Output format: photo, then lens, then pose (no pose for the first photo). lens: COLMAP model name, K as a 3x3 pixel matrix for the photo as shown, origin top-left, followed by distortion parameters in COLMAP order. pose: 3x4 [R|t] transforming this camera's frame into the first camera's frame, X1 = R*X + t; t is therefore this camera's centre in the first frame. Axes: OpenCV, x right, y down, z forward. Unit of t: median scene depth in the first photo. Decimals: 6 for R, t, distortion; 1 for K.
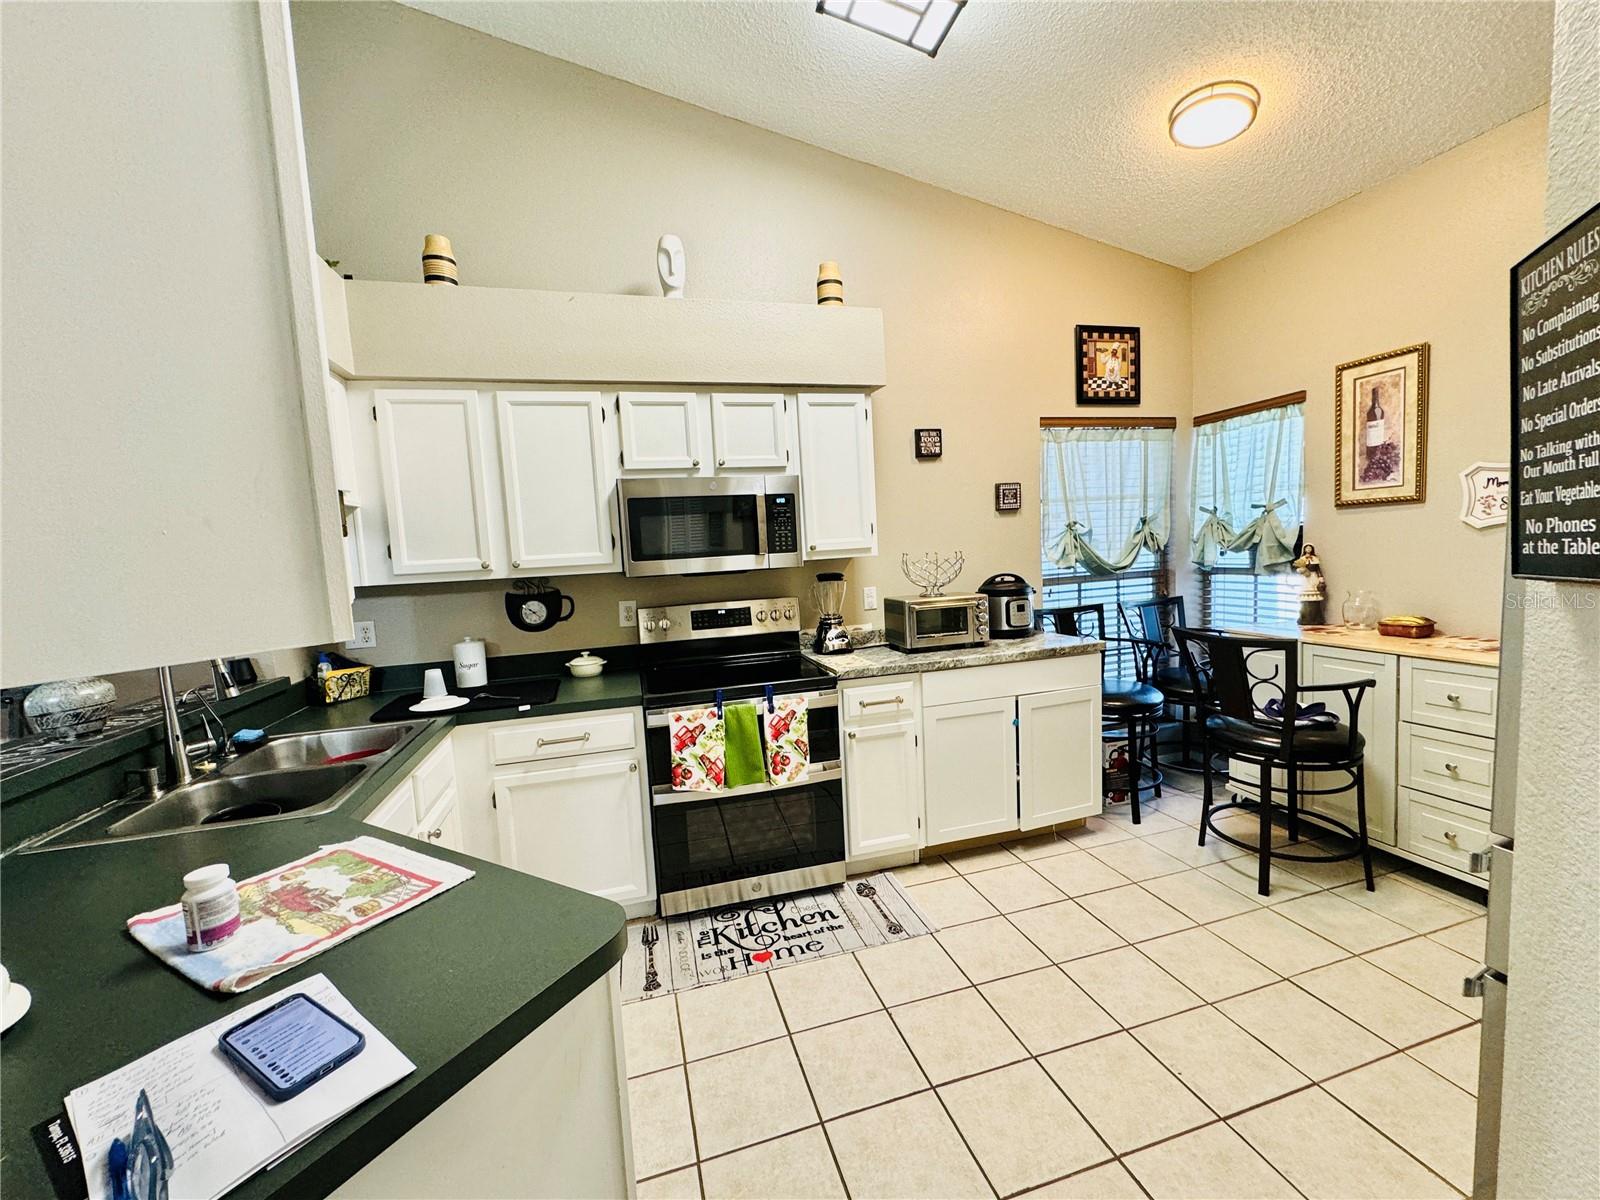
lens RADIAL K [[639.9, 0, 800.0], [0, 639.9, 600.0], [0, 0, 1]] dist [-0.002171, -0.000024]
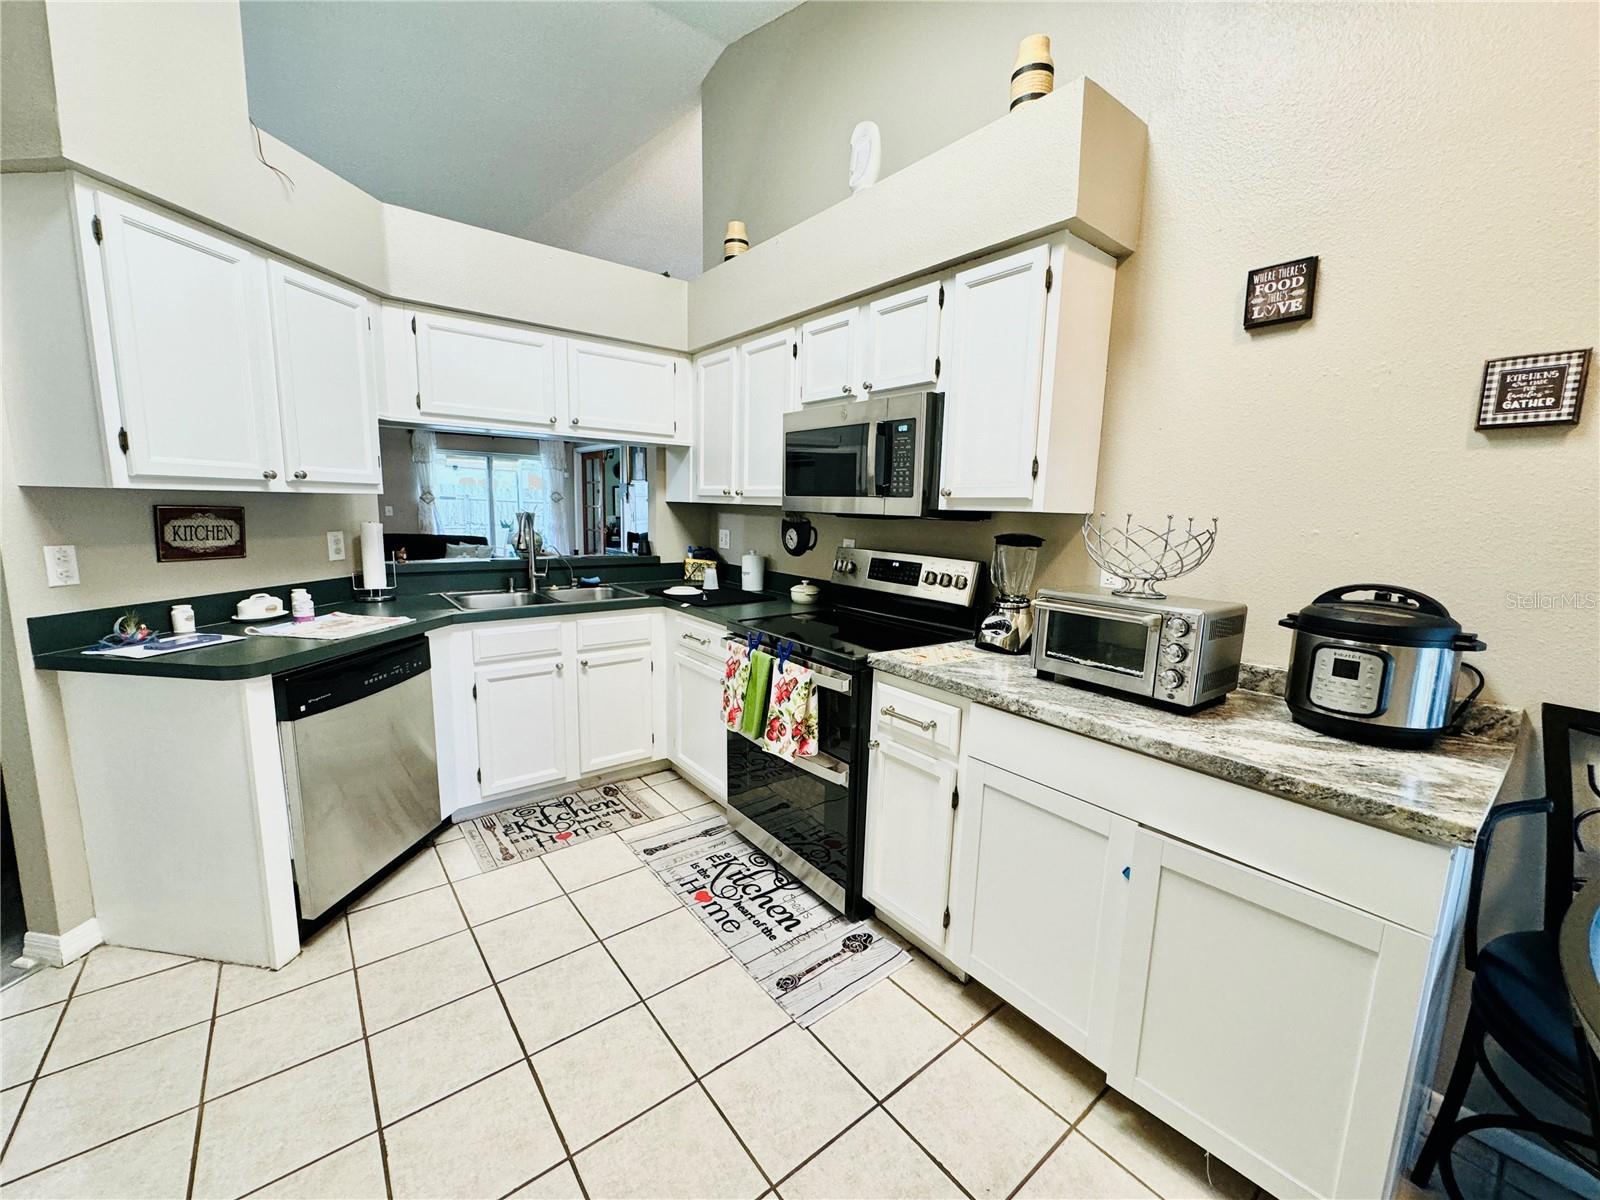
lens RADIAL K [[639.9, 0, 800.0], [0, 639.9, 600.0], [0, 0, 1]] dist [-0.002171, -0.000024]
pose [[0.381442, 0.197646, -0.903016, 0.674662], [-0.123683, 0.979004, 0.162033, -0.063215], [0.916081, 0.049881, 0.397879, 0.599131]]
